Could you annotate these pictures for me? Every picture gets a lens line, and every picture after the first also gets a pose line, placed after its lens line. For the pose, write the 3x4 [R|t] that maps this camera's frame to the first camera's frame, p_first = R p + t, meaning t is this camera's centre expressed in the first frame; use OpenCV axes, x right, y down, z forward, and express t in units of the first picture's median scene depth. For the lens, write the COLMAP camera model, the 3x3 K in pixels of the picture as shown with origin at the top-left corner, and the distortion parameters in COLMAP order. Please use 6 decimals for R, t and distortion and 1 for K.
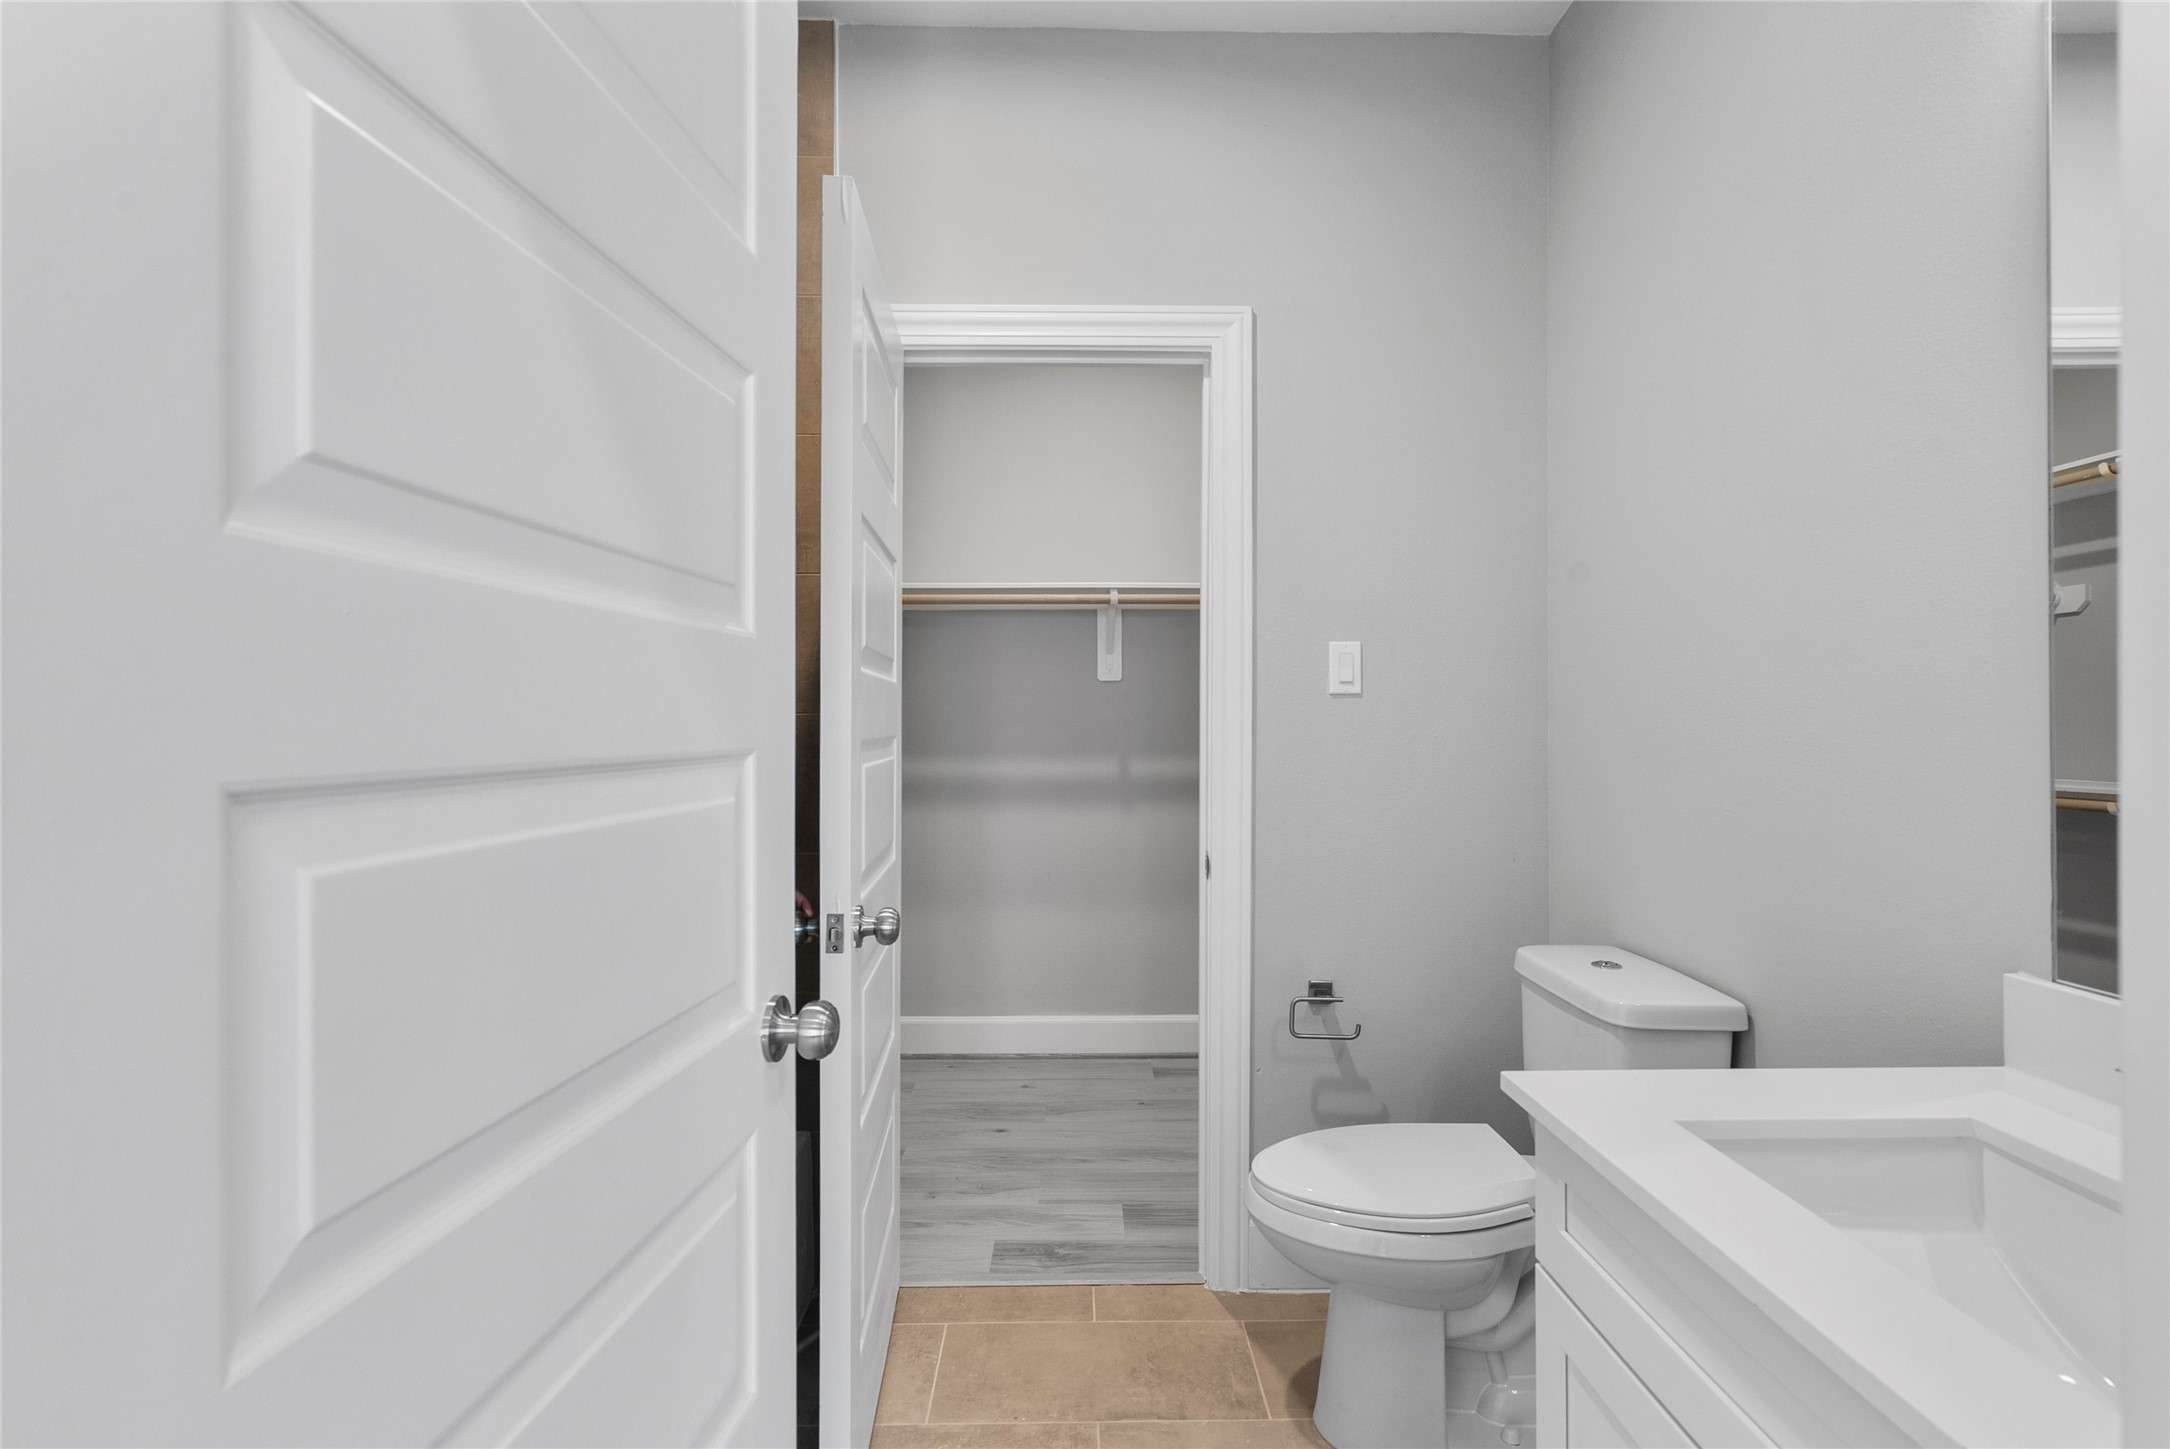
lens RADIAL K [[985.1, 0, 1075.1], [0, 985.1, 729.6], [0, 0, 1]] dist [-0.006212, 0.003189]
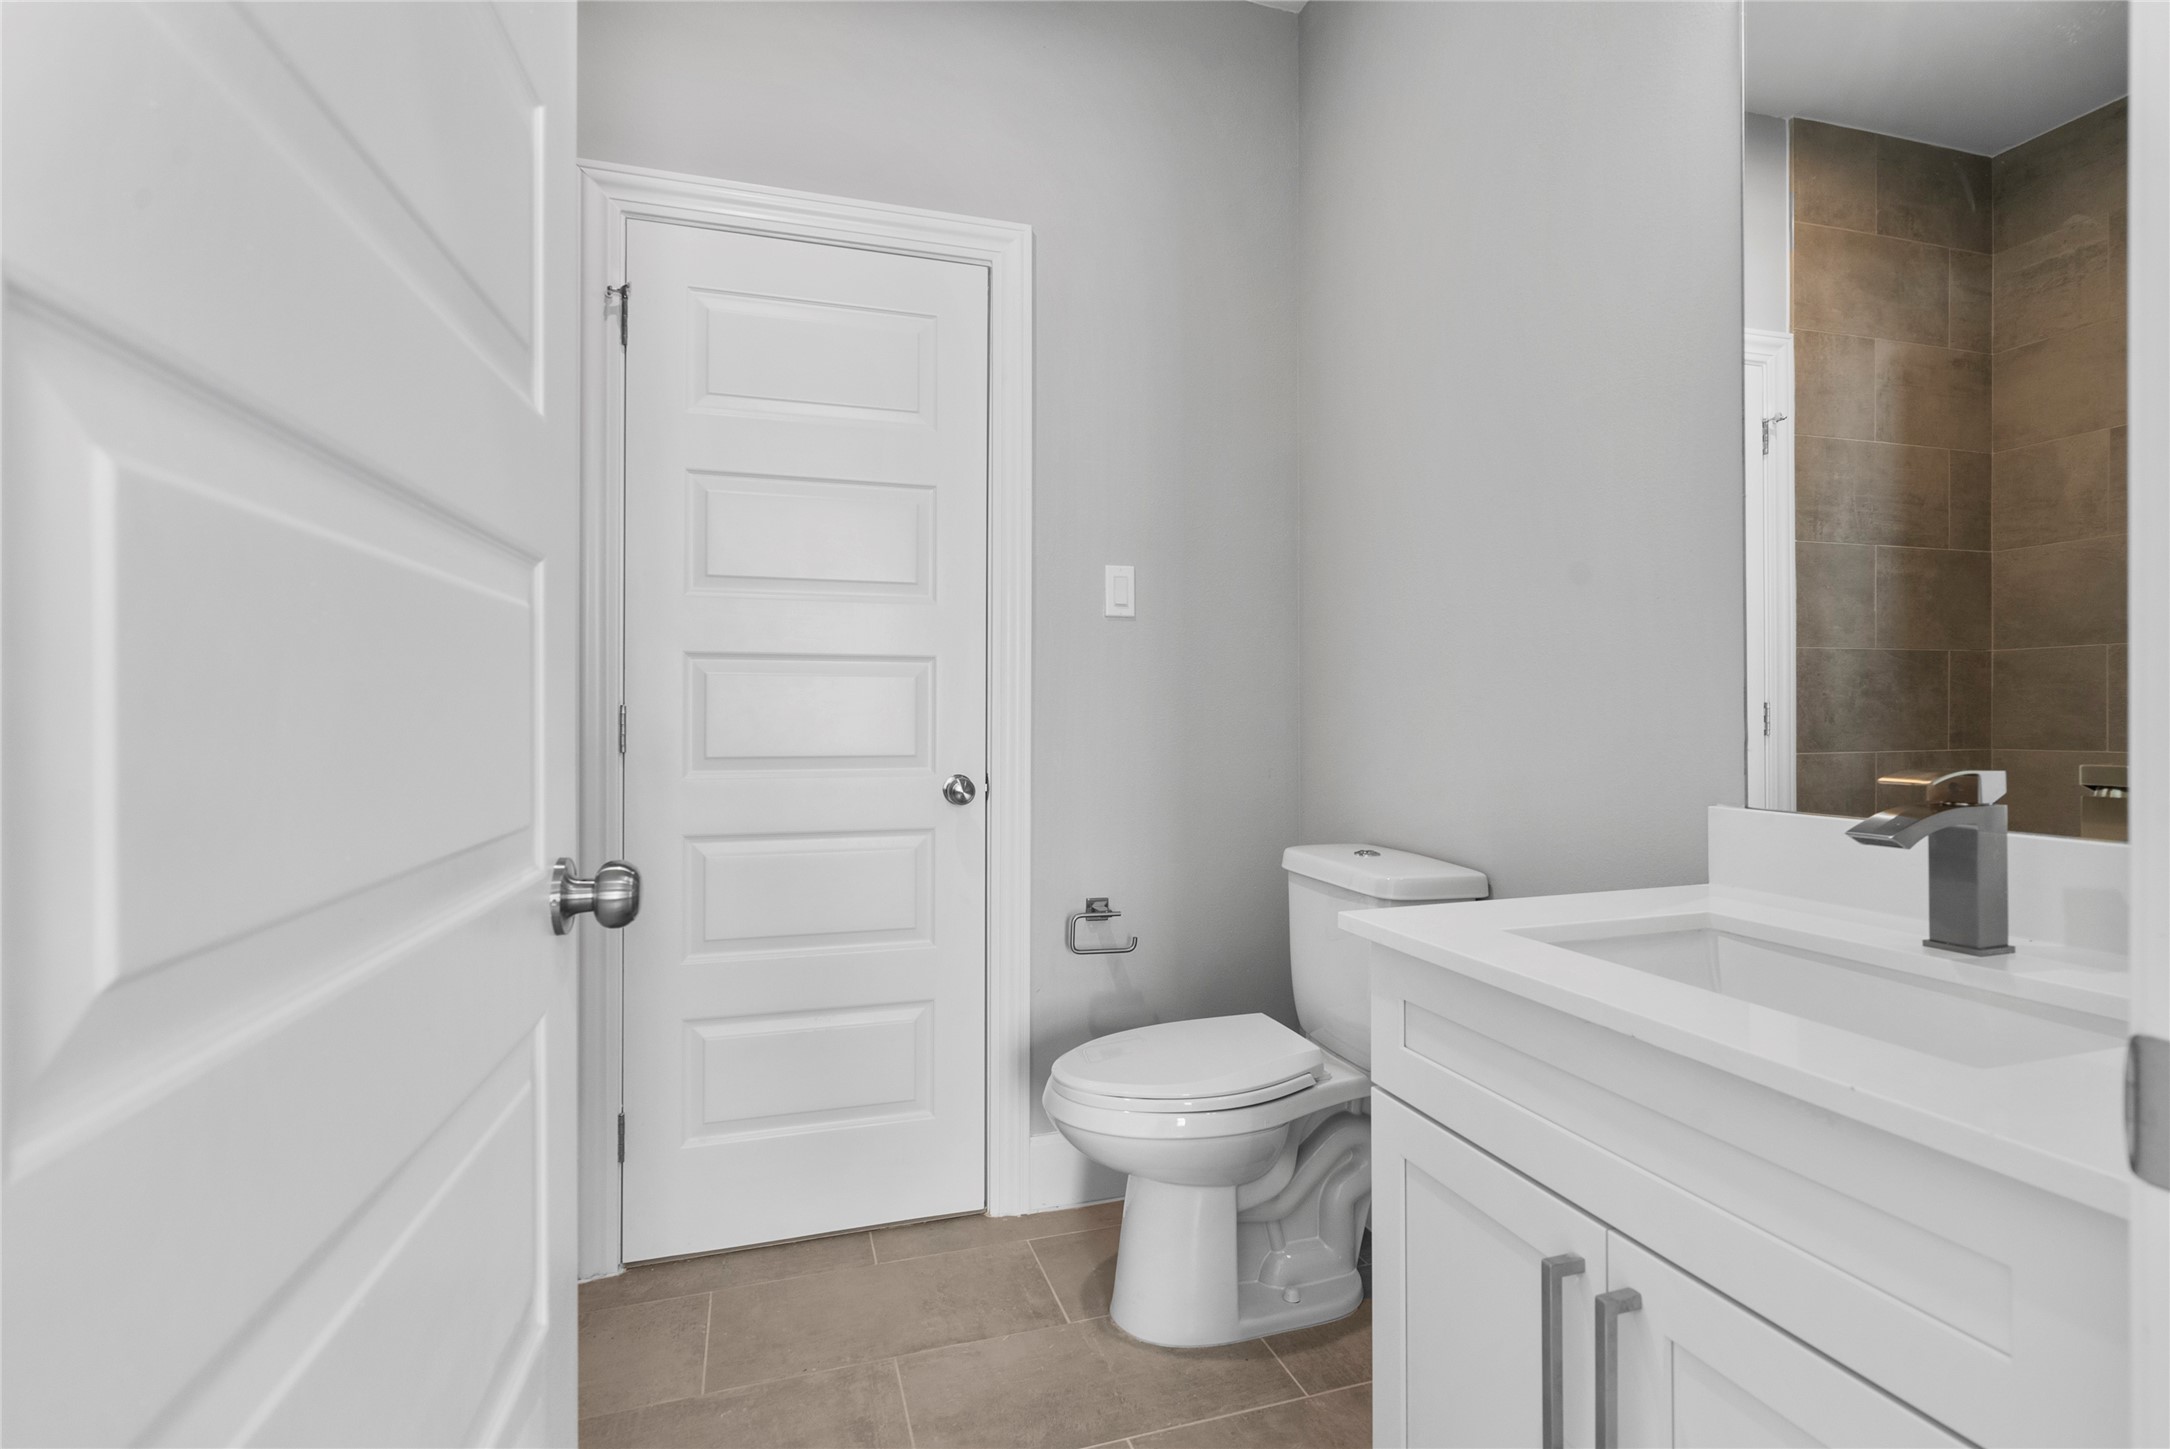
lens RADIAL K [[985.1, 0, 1073.5], [0, 985.1, 706.6], [0, 0, 1]] dist [-0.006212, 0.003189]
pose [[0.958633, 0.002089, 0.284638, -0.084713], [-0.001693, 0.999997, -0.001636, 0.079403], [-0.284641, 0.001086, 0.958634, 0.042646]]
